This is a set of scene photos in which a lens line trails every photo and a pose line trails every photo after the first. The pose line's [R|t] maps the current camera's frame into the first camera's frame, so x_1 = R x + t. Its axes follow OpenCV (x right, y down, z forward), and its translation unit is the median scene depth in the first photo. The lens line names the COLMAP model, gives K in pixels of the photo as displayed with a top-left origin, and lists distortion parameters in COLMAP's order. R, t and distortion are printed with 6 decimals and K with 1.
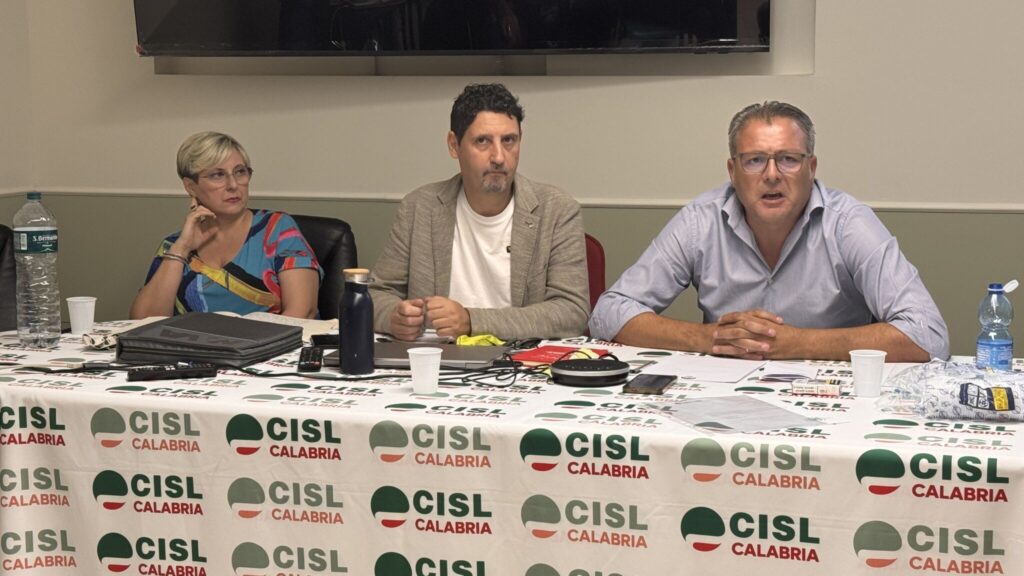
lens RADIAL K [[1721.3, 0, 501.8], [0, 1721.3, 298.8], [0, 0, 1]] dist [0.168040, 0.000000]
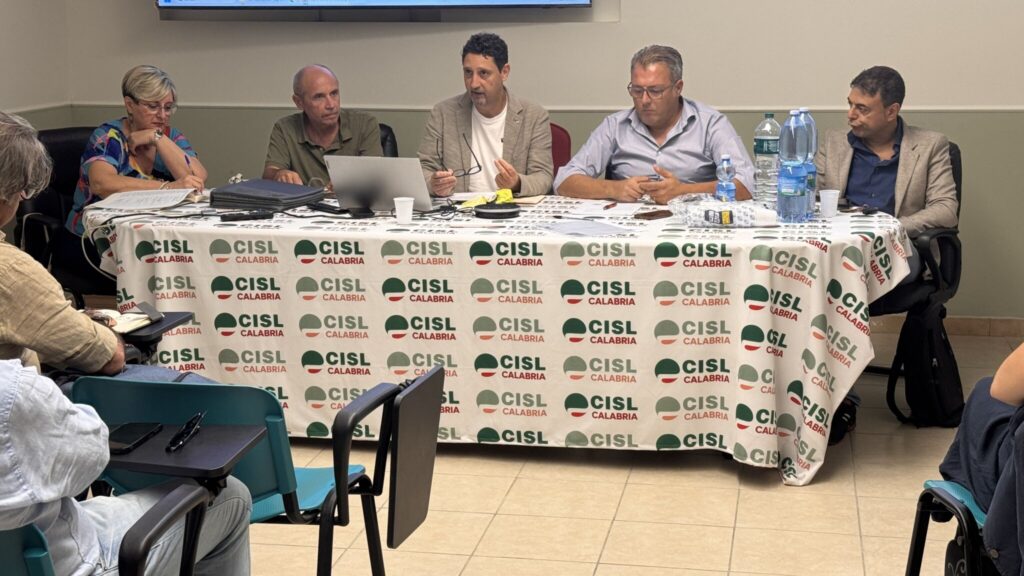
lens RADIAL K [[1585.7, 0, 517.0], [0, 1585.7, 287.5], [0, 0, 1]] dist [0.109941, 0.000000]
pose [[0.991622, -0.035035, 0.124331, -0.142637], [0.026868, 0.997407, 0.066763, 0.014759], [-0.126348, -0.062863, 0.989992, -0.617231]]
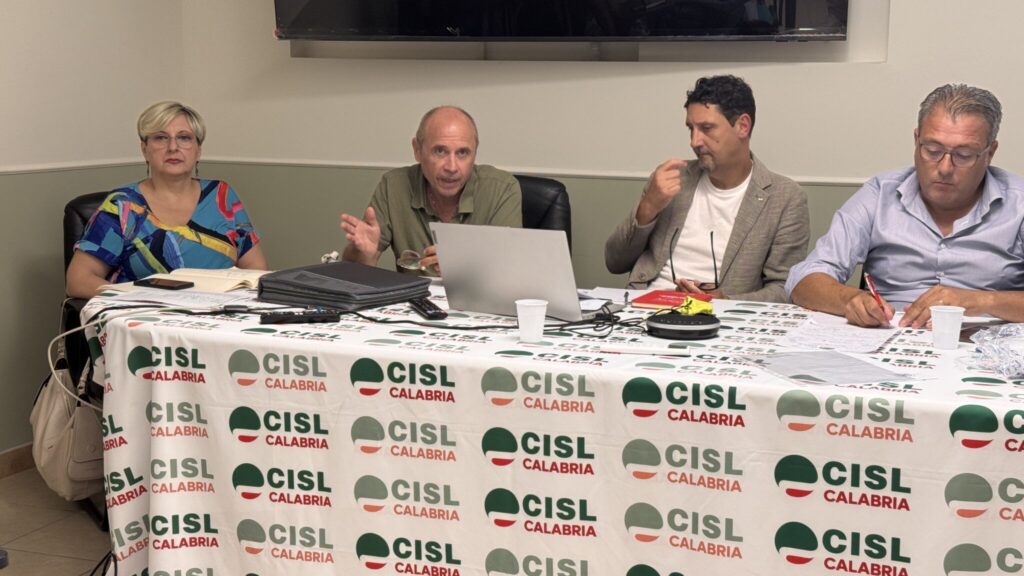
lens RADIAL K [[1468.3, 0, 496.7], [0, 1468.3, 296.0], [0, 0, 1]] dist [0.174056, 0.000000]
pose [[0.998248, 0.018937, -0.056050, -0.016786], [-0.017918, 0.999666, 0.018621, 0.009328], [0.056384, -0.017584, 0.998254, 0.083726]]
